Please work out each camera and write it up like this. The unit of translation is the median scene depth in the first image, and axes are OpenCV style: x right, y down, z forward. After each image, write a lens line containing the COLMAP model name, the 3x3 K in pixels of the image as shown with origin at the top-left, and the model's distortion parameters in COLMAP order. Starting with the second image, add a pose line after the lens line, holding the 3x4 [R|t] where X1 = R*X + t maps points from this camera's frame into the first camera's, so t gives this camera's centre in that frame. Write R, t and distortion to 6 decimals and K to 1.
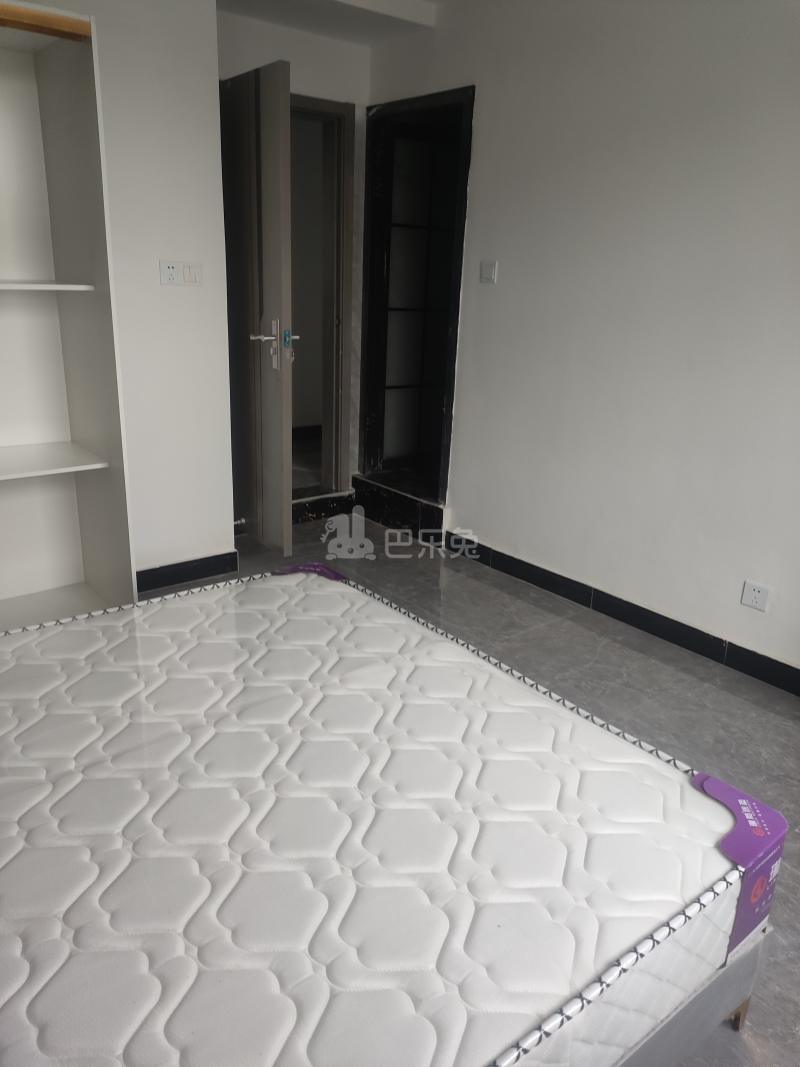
lens RADIAL K [[807.2, 0, 400.0], [0, 807.2, 533.5], [0, 0, 1]] dist [-0.001527, -0.003662]
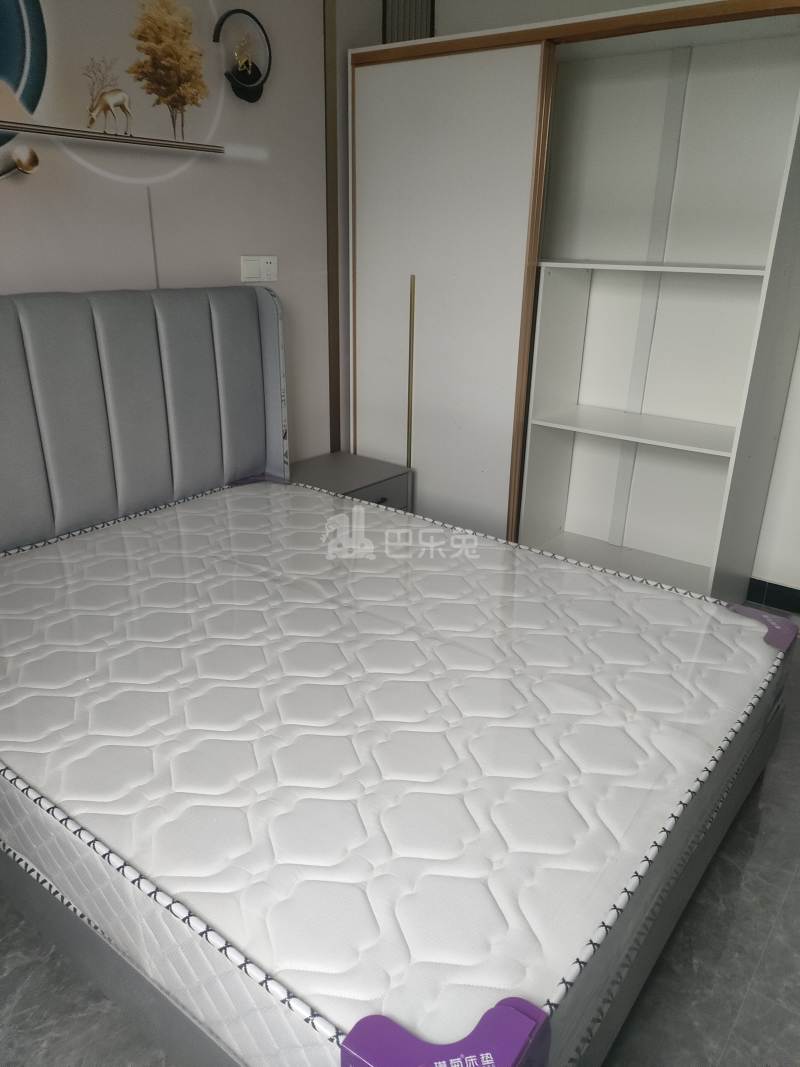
lens RADIAL K [[779.6, 0, 400.0], [0, 779.6, 533.5], [0, 0, 1]] dist [0.070859, -0.001054]
pose [[0.245521, 0.329759, -0.911580, 0.774268], [-0.324553, 0.914056, 0.243241, -0.175176], [0.913446, 0.236135, 0.331445, 0.553698]]
